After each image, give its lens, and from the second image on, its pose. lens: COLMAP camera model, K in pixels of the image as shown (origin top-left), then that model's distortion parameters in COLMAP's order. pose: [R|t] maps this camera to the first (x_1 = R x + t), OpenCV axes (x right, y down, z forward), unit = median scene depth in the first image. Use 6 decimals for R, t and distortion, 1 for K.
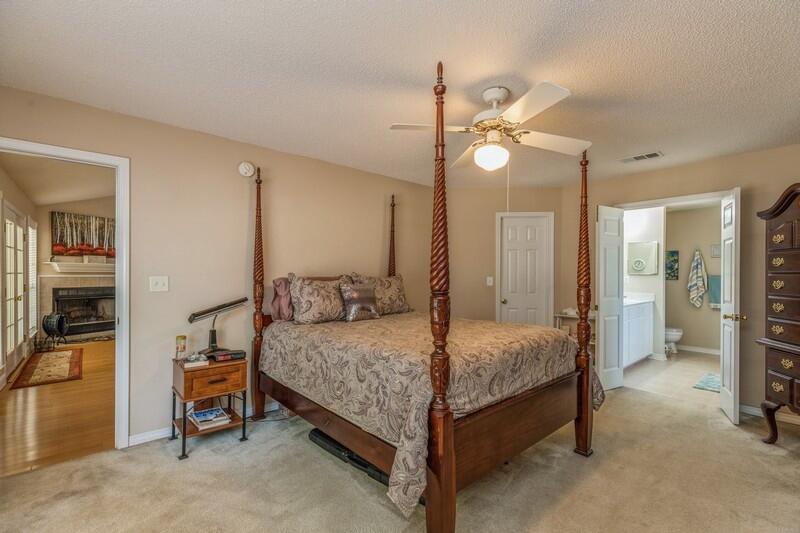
lens RADIAL K [[356.9, 0, 400.4], [0, 356.9, 269.6], [0, 0, 1]] dist [0.002448, 0.000344]
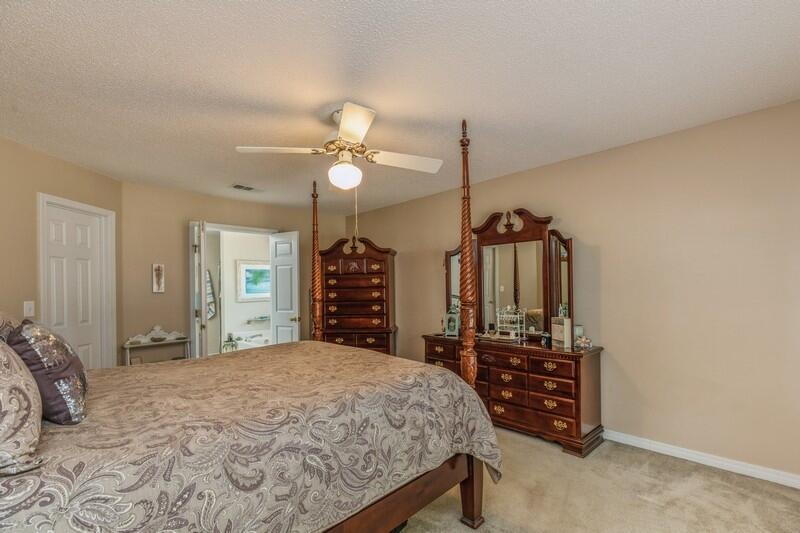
lens RADIAL K [[362.0, 0, 402.7], [0, 362.0, 286.8], [0, 0, 1]] dist [0.001636, -0.000040]
pose [[-0.060628, -0.001415, 0.998159, -0.297517], [0.005621, 0.999983, 0.001759, -0.000016], [-0.998145, 0.005718, -0.060619, 0.340941]]
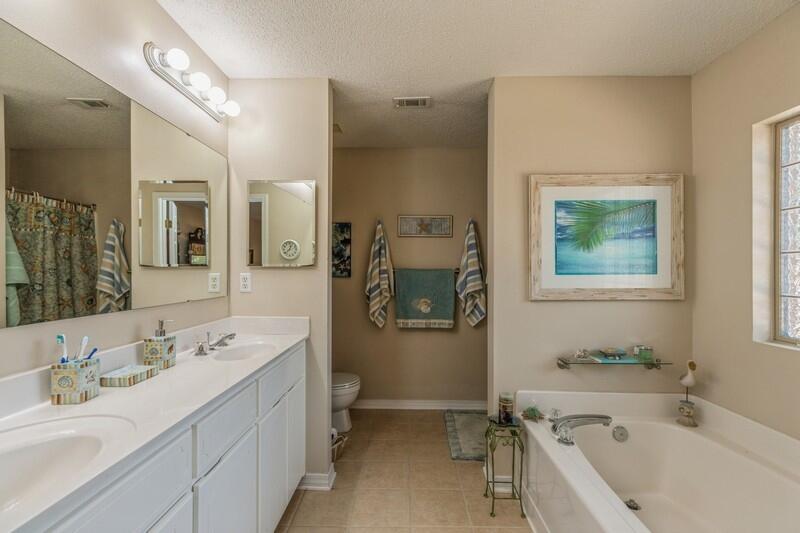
lens RADIAL K [[356.9, 0, 400.4], [0, 356.9, 269.6], [0, 0, 1]] dist [0.002448, 0.000344]
pose [[0.670187, -0.010500, 0.742118, 0.458610], [-0.002237, 0.999867, 0.016167, 0.008794], [-0.742189, -0.012495, 0.670074, 0.625063]]
